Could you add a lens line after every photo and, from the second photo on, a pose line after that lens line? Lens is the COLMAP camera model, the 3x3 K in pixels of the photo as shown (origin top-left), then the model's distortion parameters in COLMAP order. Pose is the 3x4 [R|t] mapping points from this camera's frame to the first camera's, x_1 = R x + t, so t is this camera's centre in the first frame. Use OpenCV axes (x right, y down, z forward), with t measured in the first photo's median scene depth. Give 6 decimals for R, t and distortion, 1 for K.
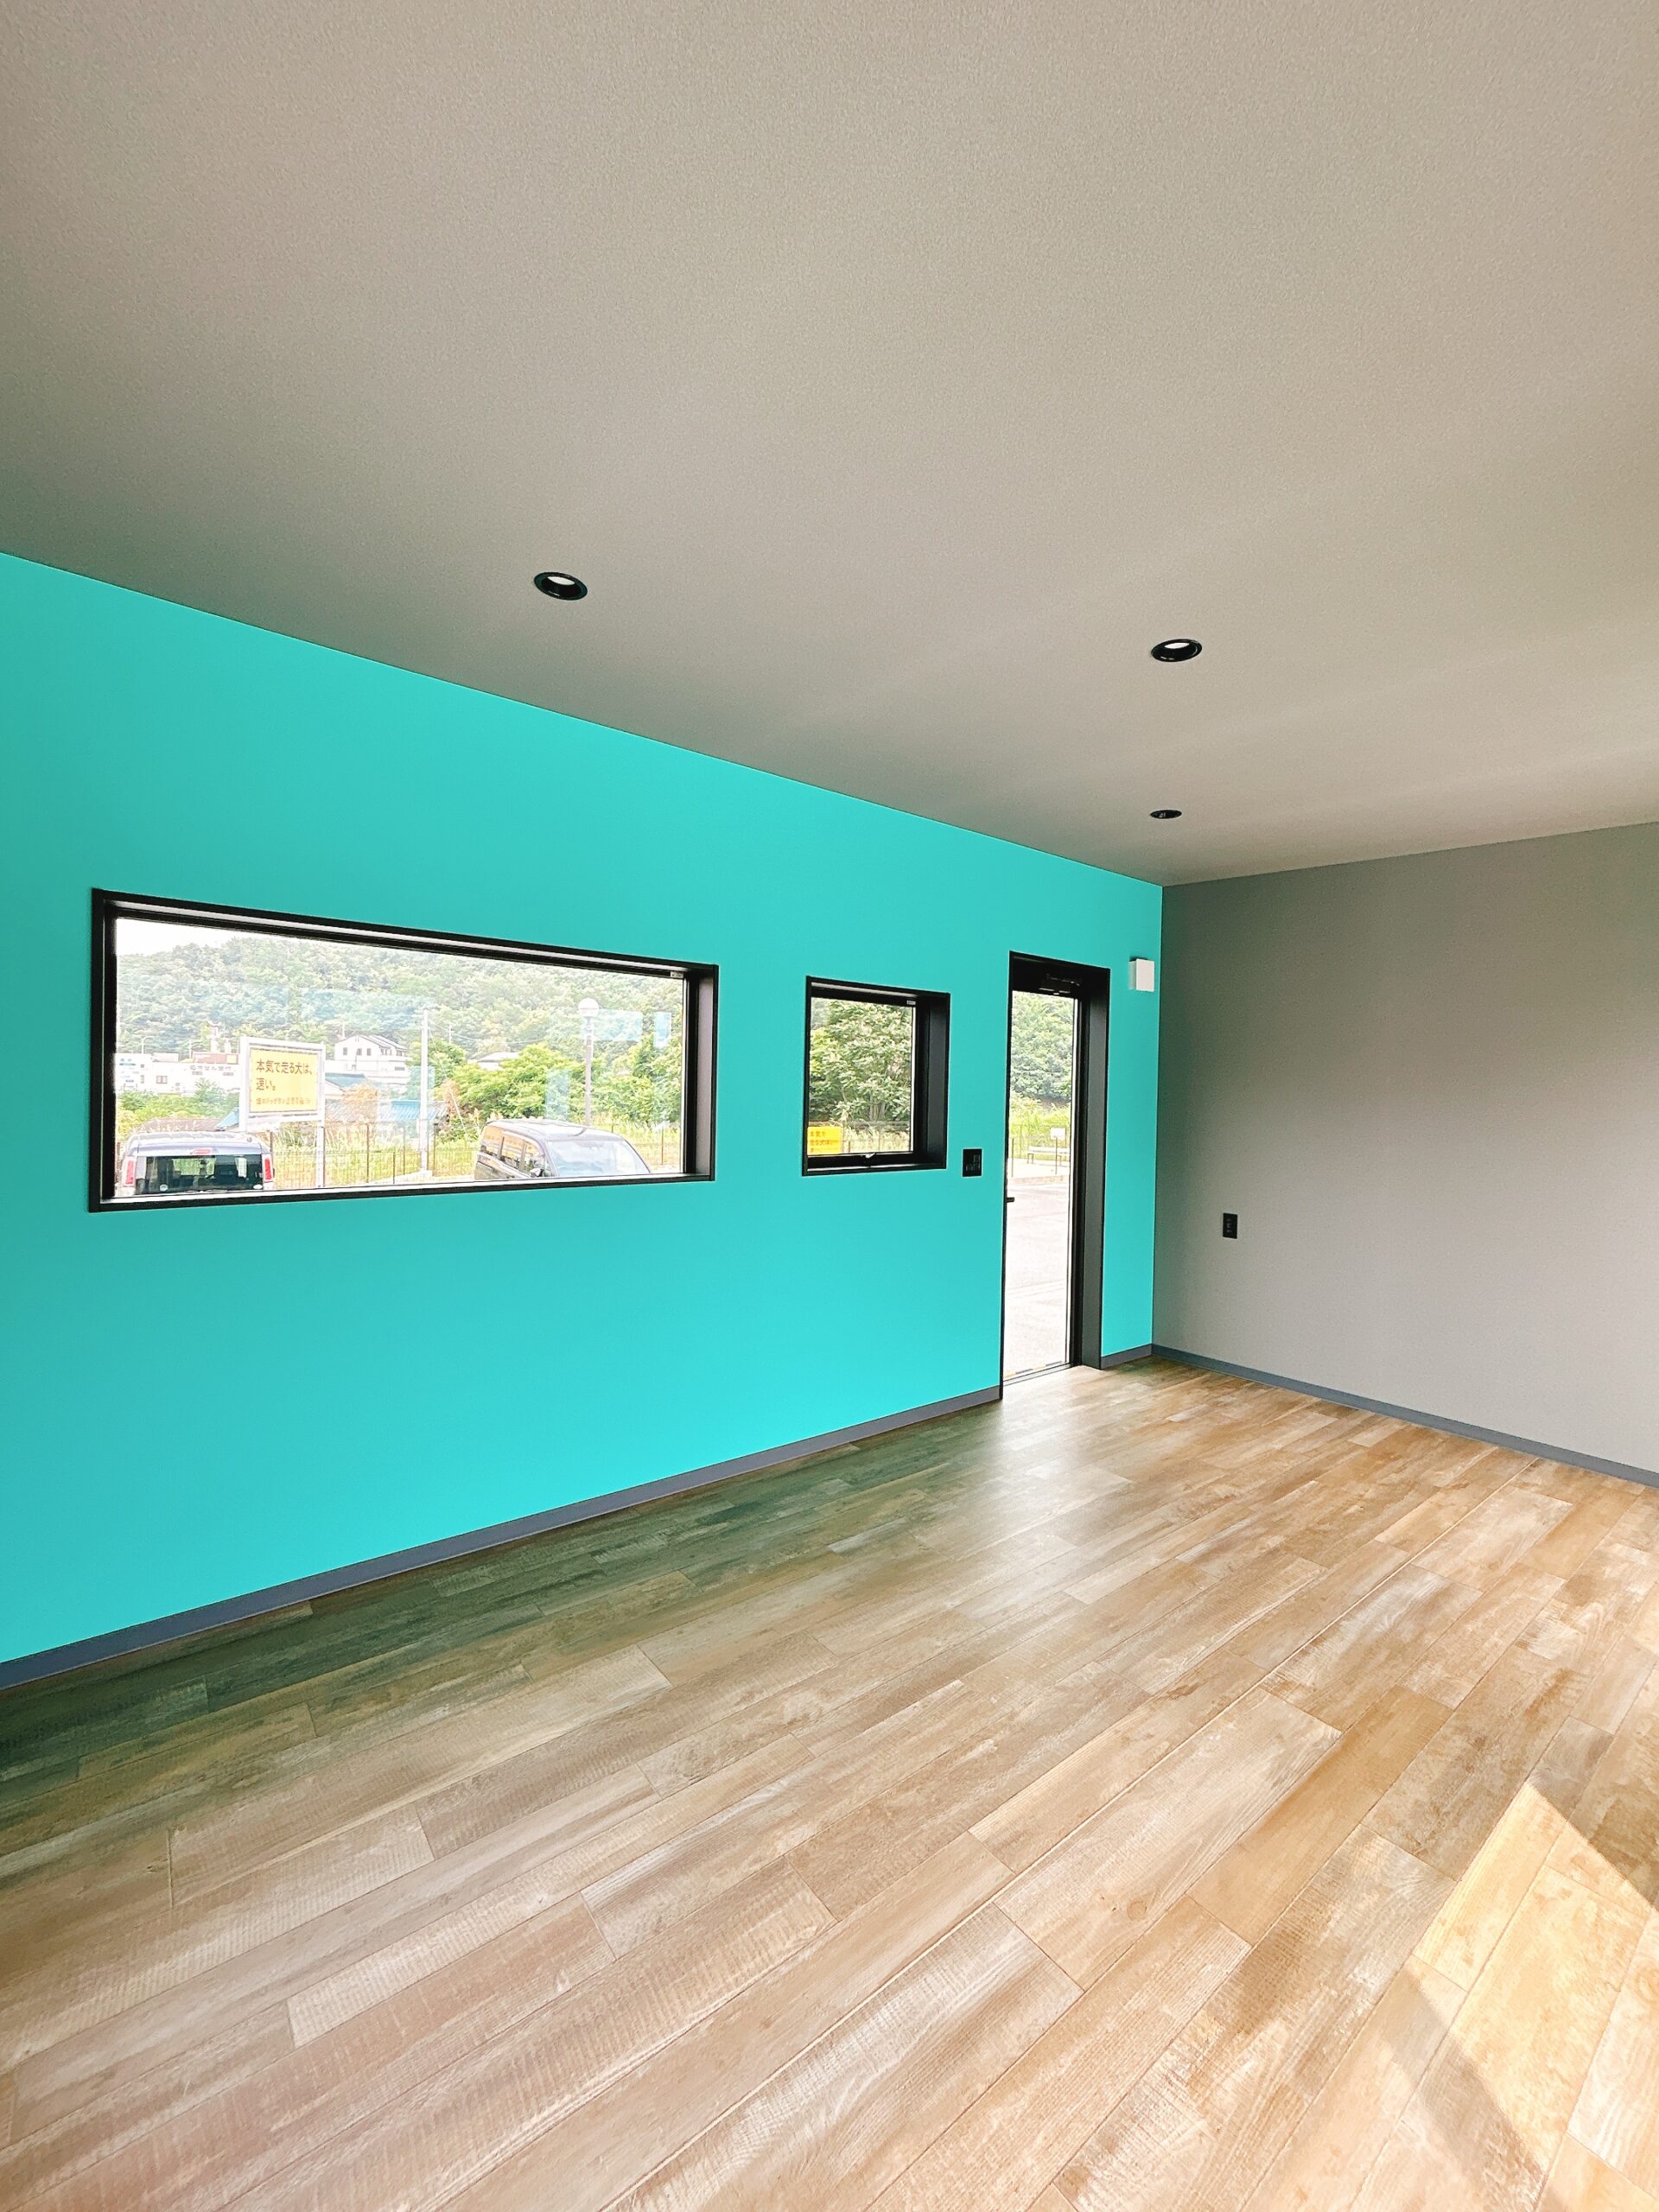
lens RADIAL K [[886.0, 0, 829.5], [0, 886.0, 1106.0], [0, 0, 1]] dist [0.001323, 0.000327]
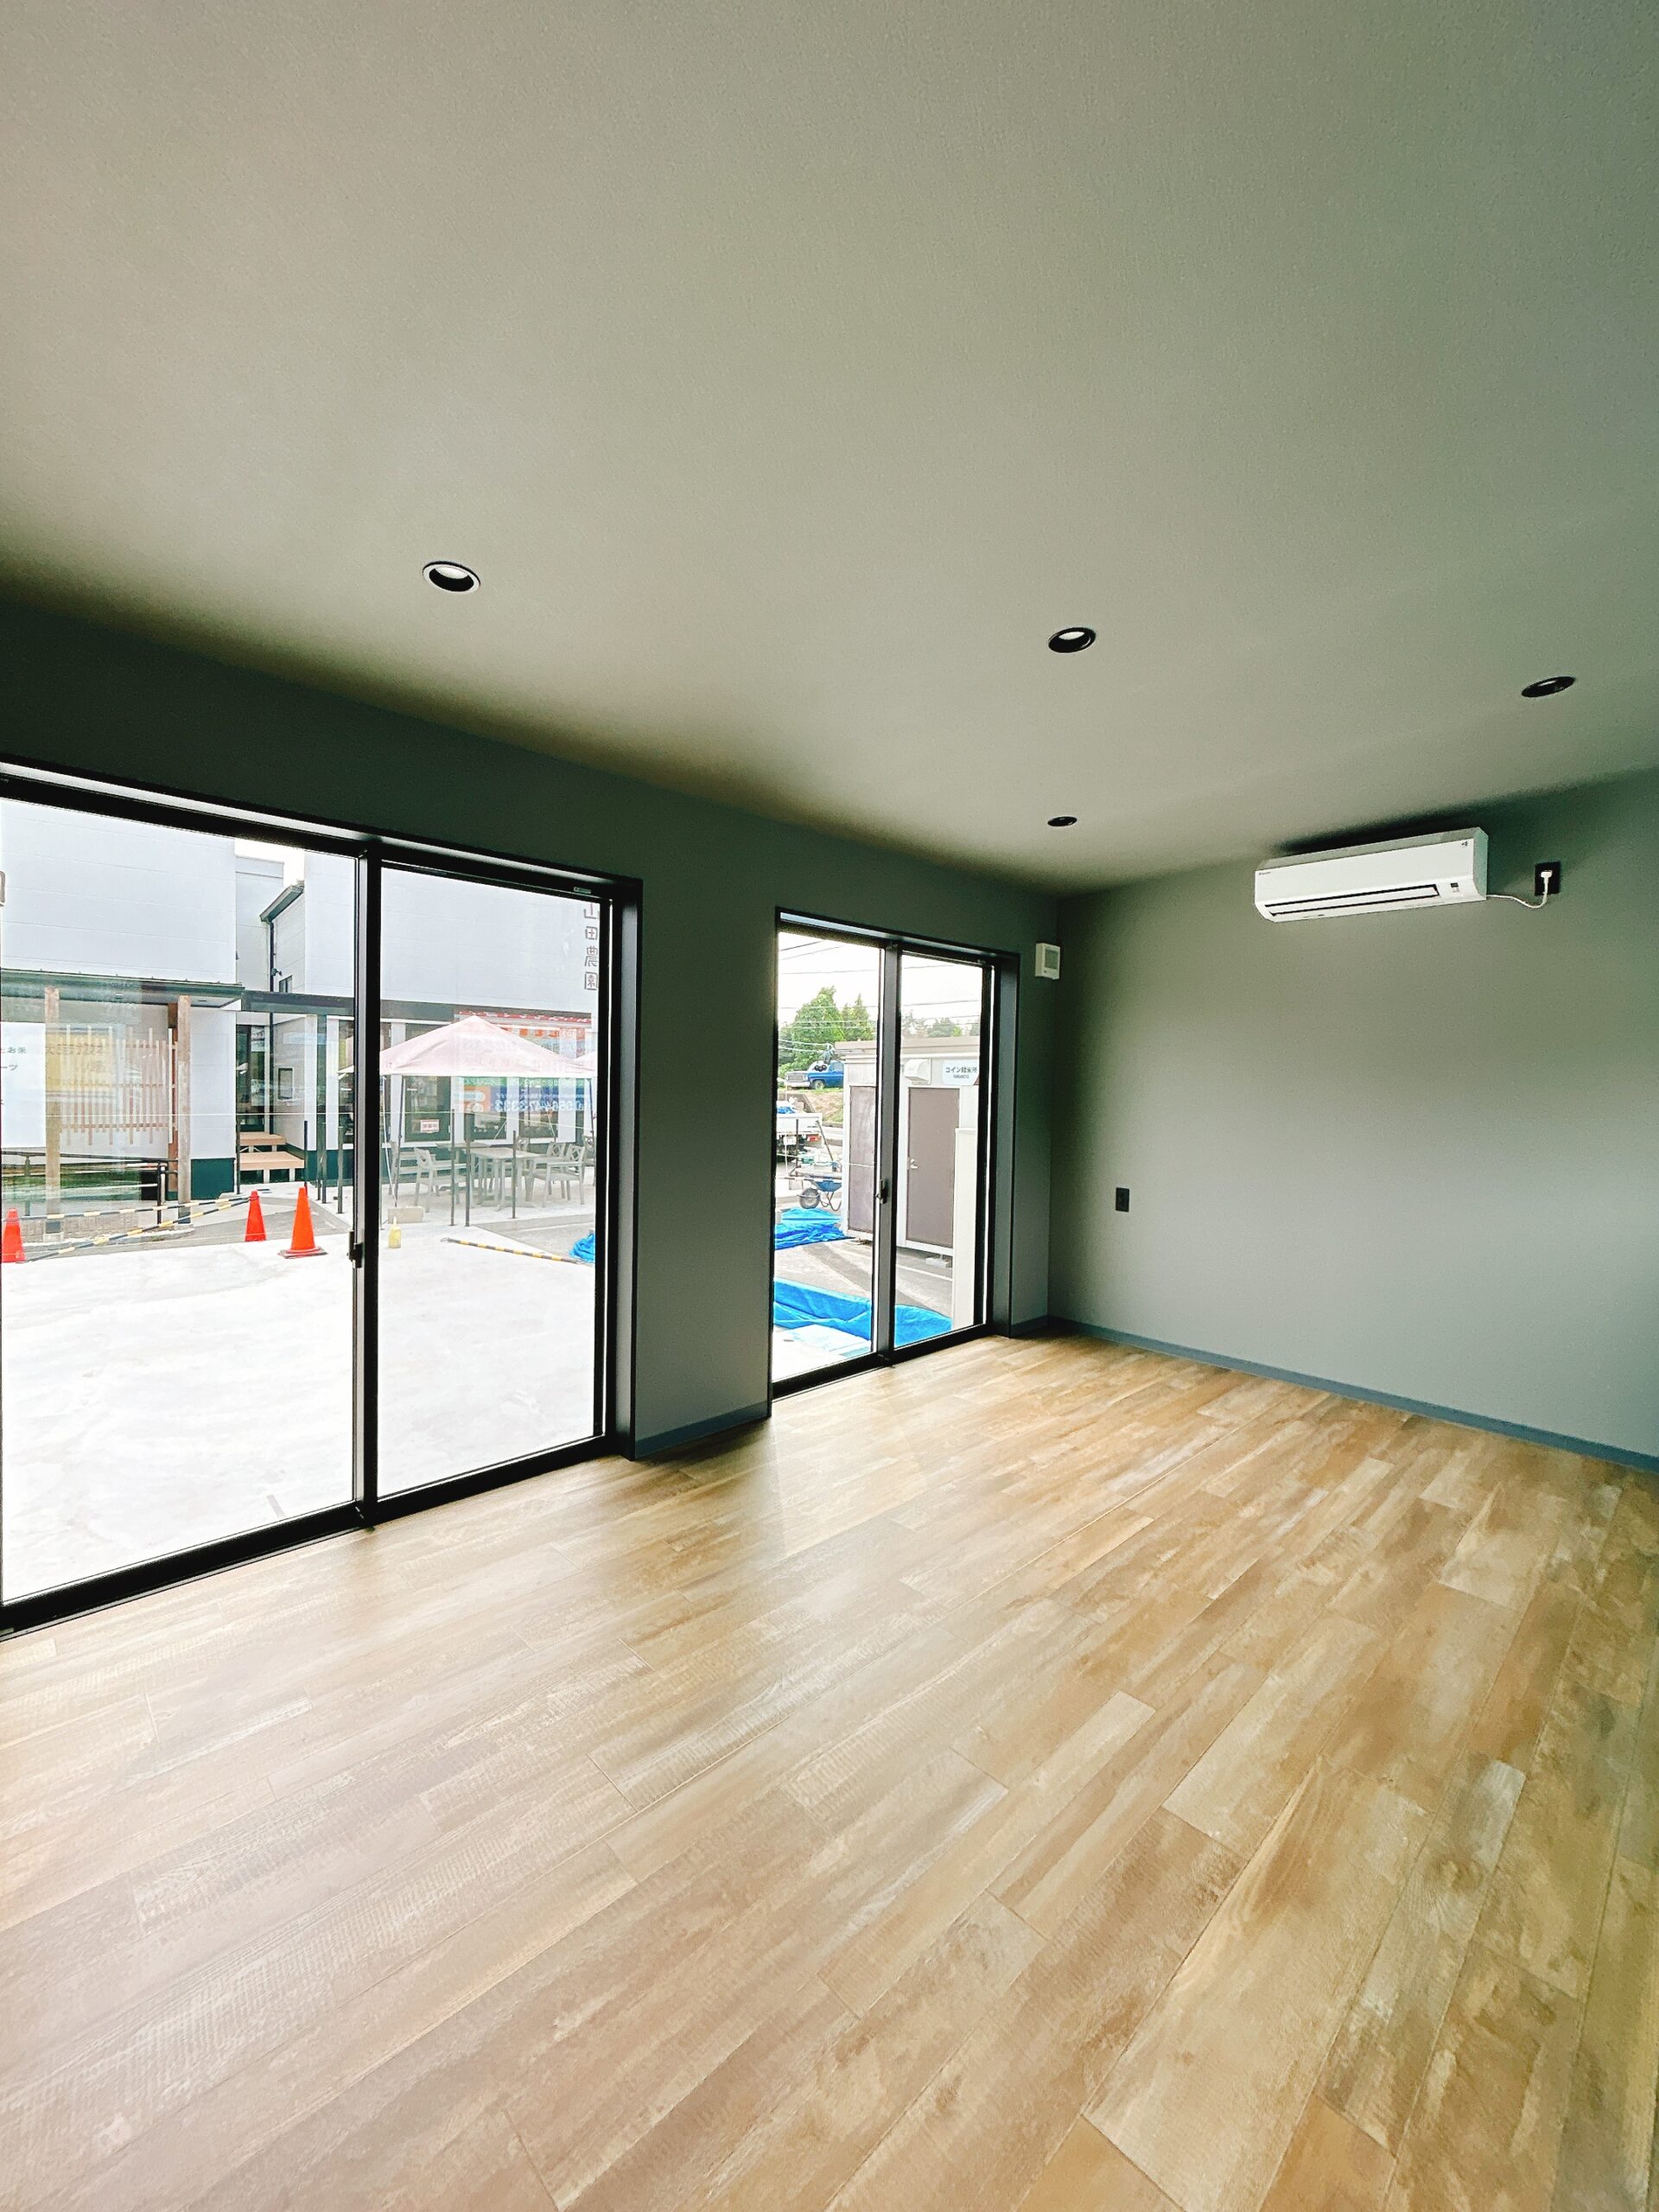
lens RADIAL K [[886.0, 0, 829.5], [0, 886.0, 1106.0], [0, 0, 1]] dist [0.001323, 0.000327]
pose [[-0.994196, -0.036379, -0.101250, 0.827686], [-0.040461, 0.998437, 0.038563, -0.001611], [0.099689, 0.042436, -0.994113, 2.206643]]
